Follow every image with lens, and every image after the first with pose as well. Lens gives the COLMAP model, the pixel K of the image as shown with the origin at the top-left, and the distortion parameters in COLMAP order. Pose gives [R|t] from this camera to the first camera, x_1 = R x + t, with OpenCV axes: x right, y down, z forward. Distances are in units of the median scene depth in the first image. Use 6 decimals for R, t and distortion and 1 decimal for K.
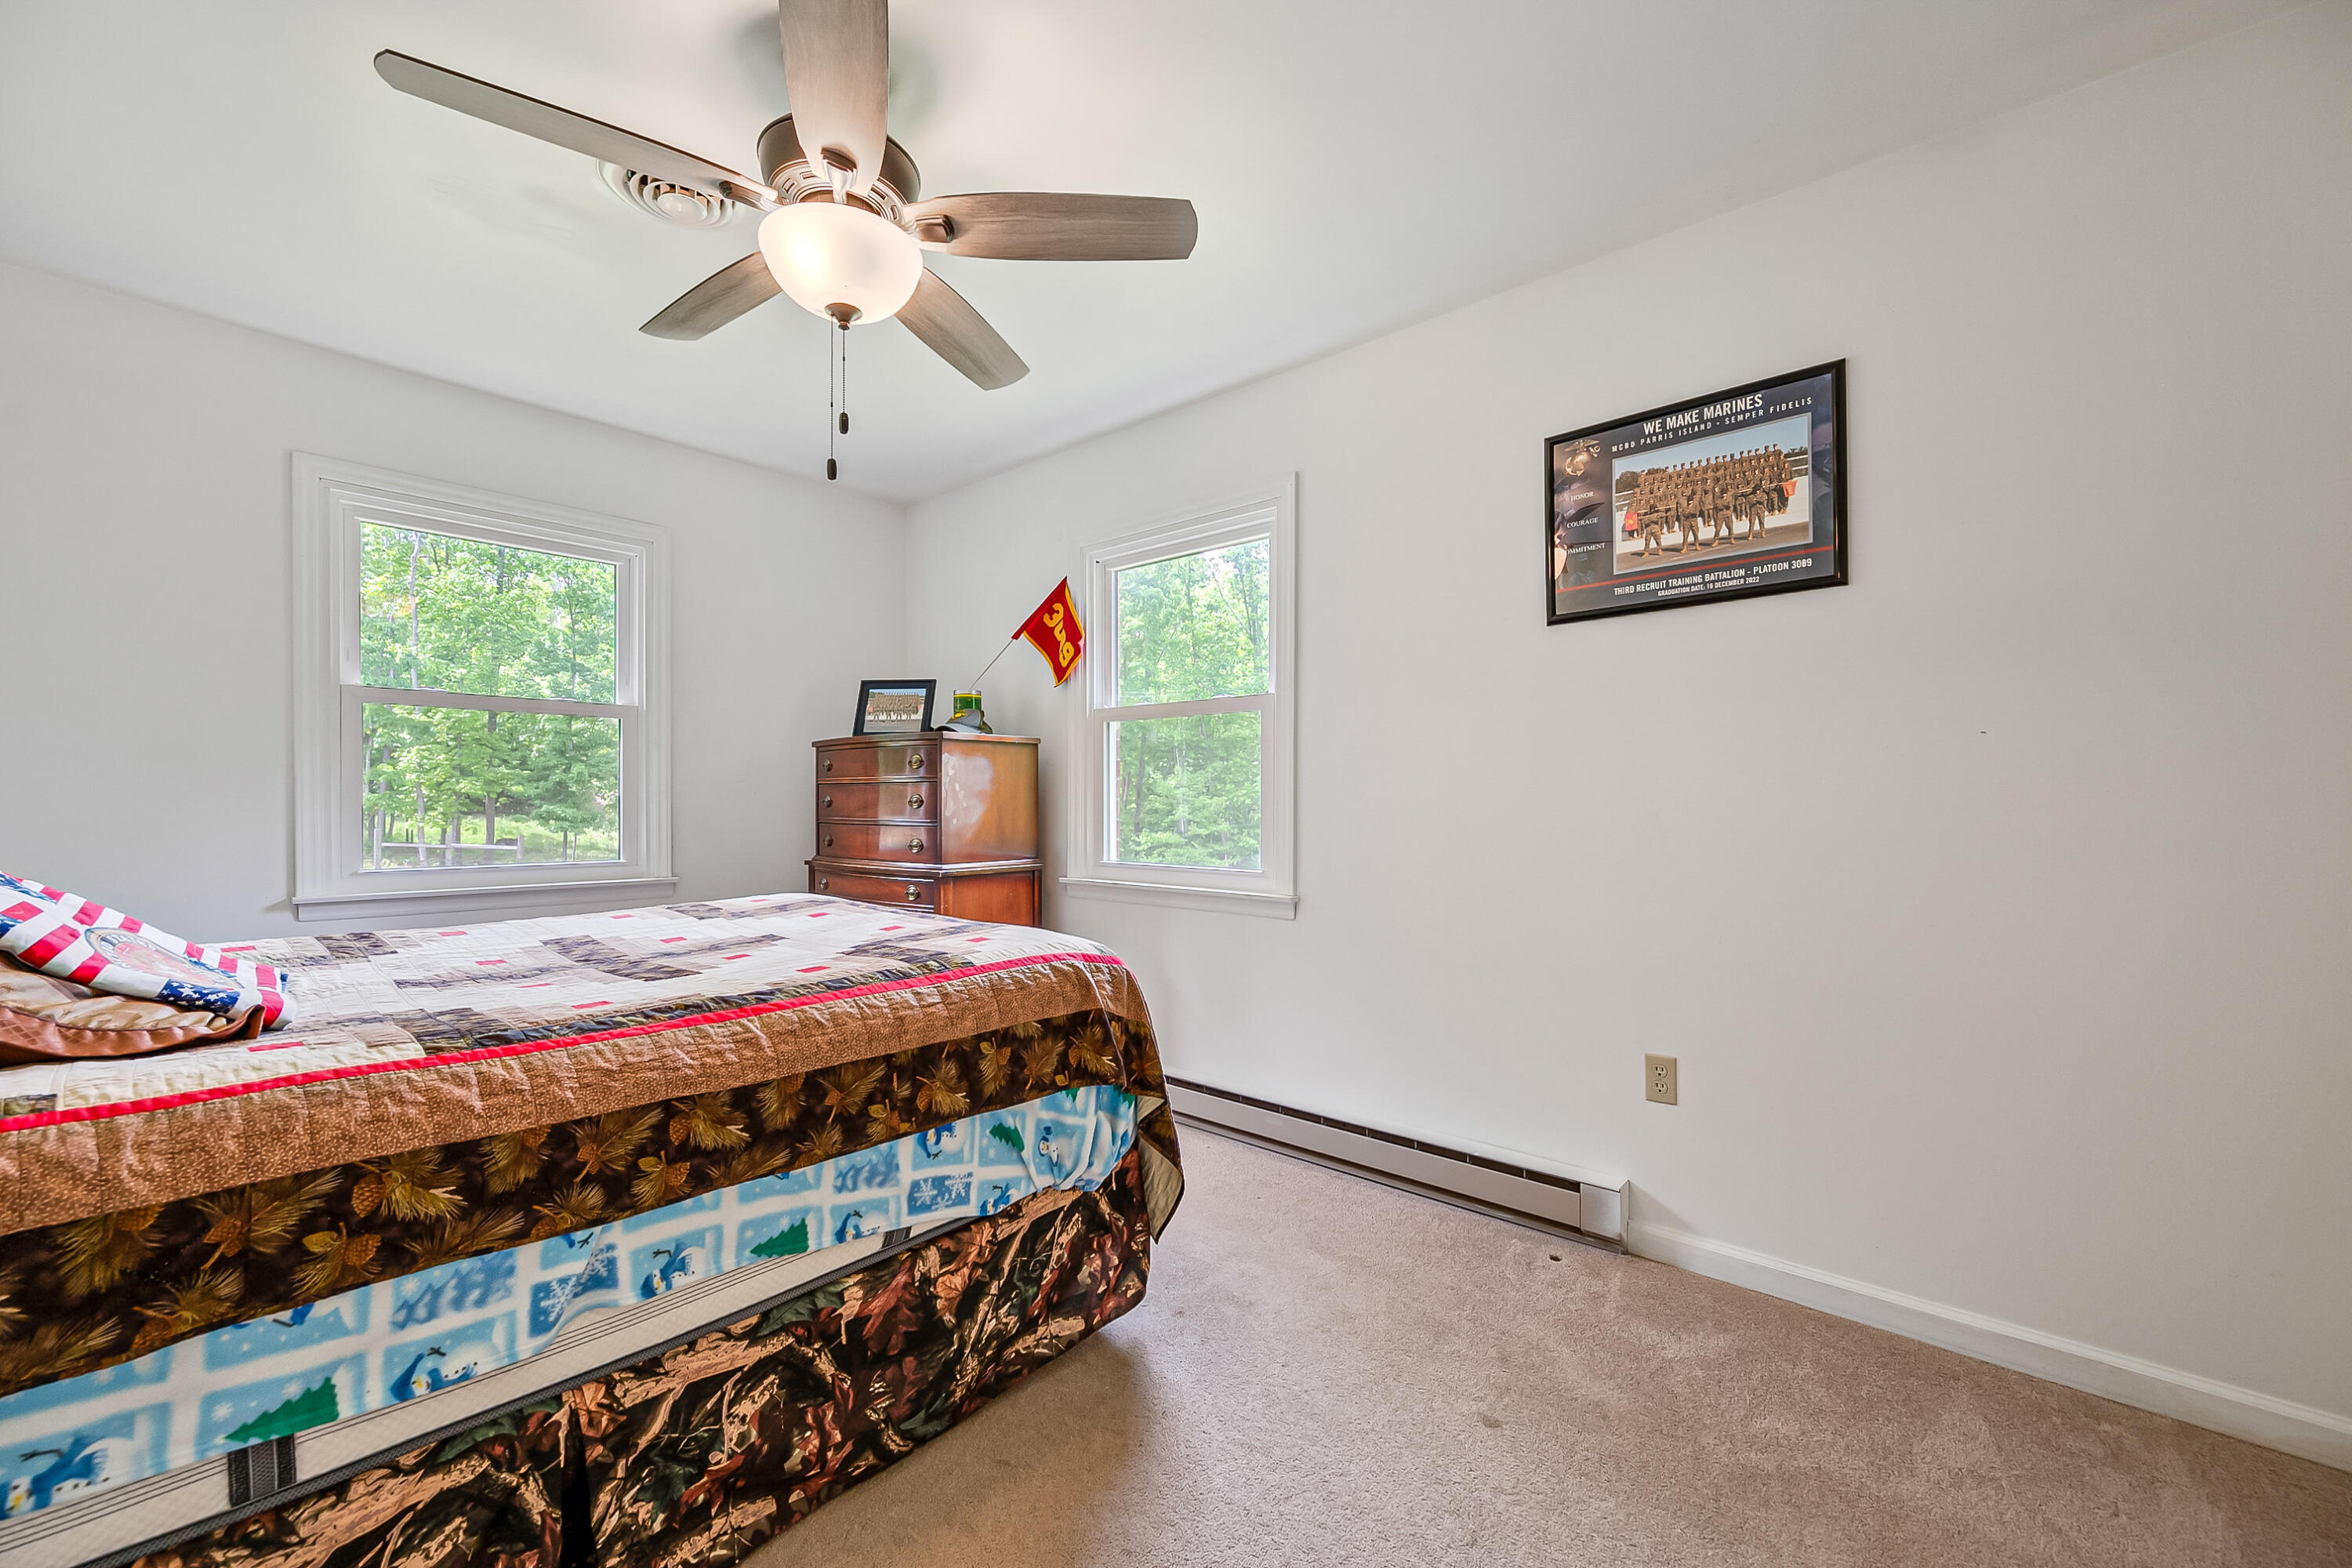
lens RADIAL K [[928.6, 0, 1178.0], [0, 928.6, 805.5], [0, 0, 1]] dist [-0.000312, 0.000276]
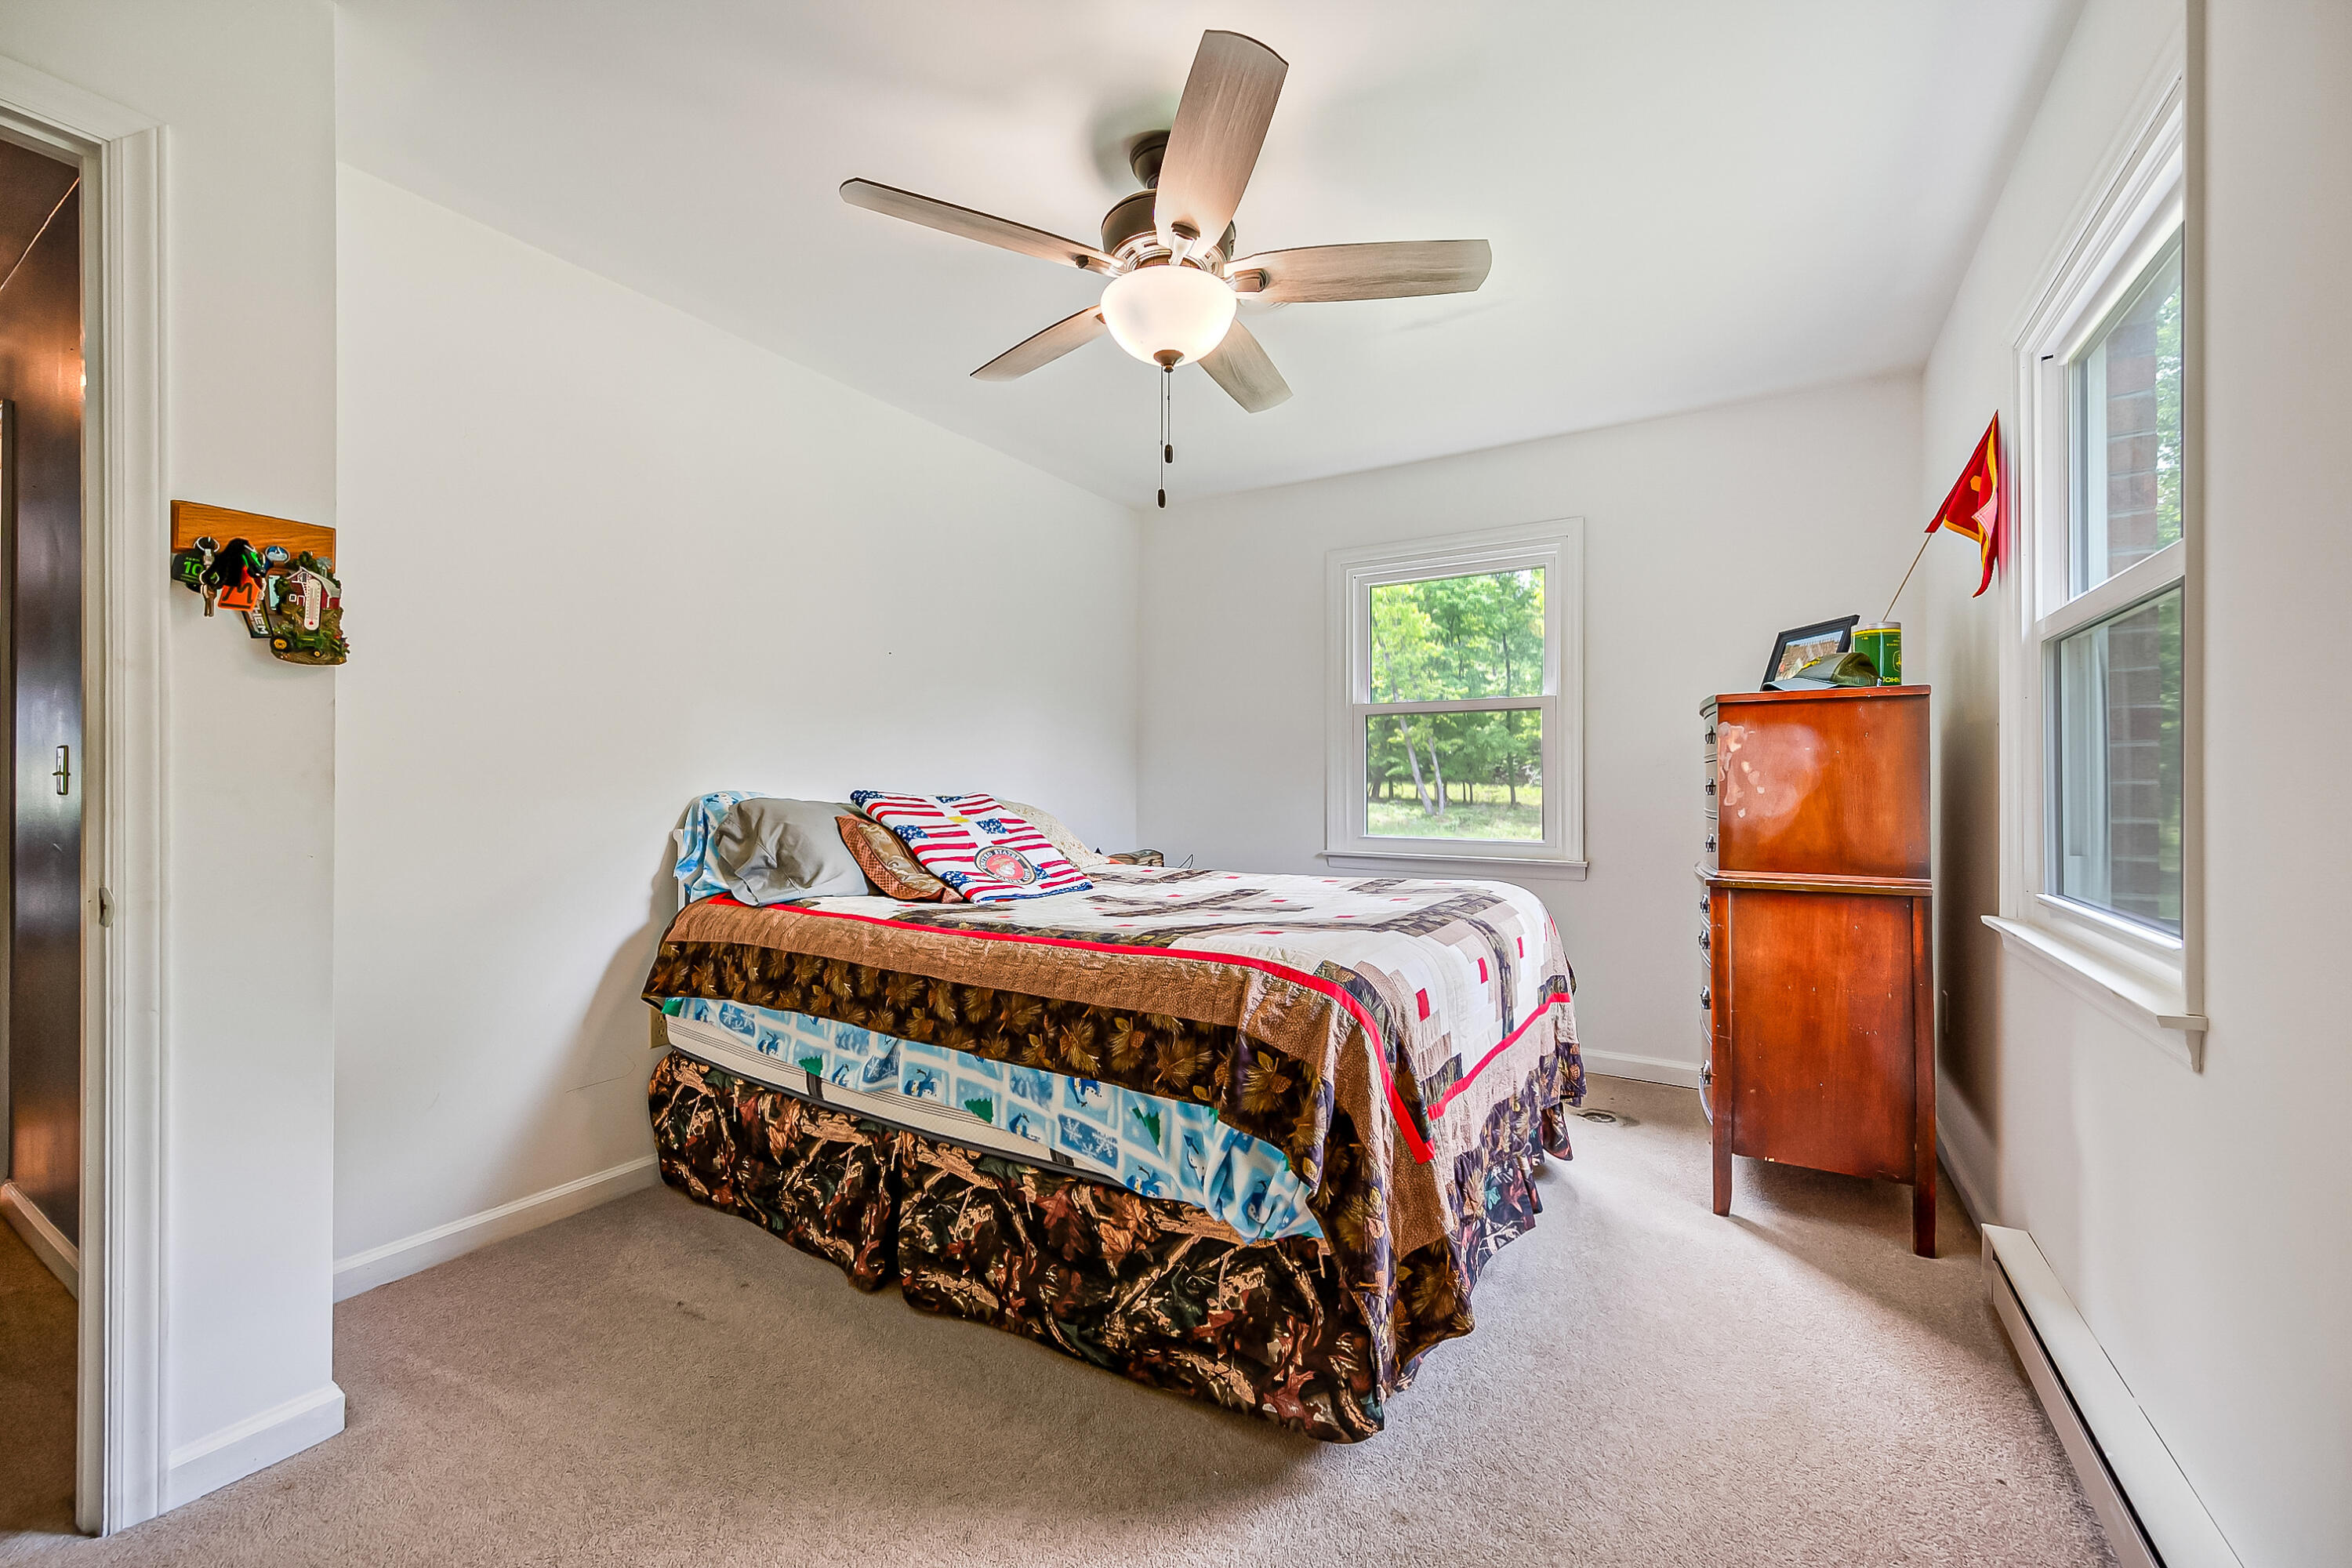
lens RADIAL K [[932.2, 0, 1177.4], [0, 932.2, 780.8], [0, 0, 1]] dist [0.000157, 0.000487]
pose [[0.174722, -0.006628, -0.984596, 0.875925], [-0.005557, 0.999955, -0.007717, -0.001989], [0.984602, 0.006820, 0.174677, 0.930303]]
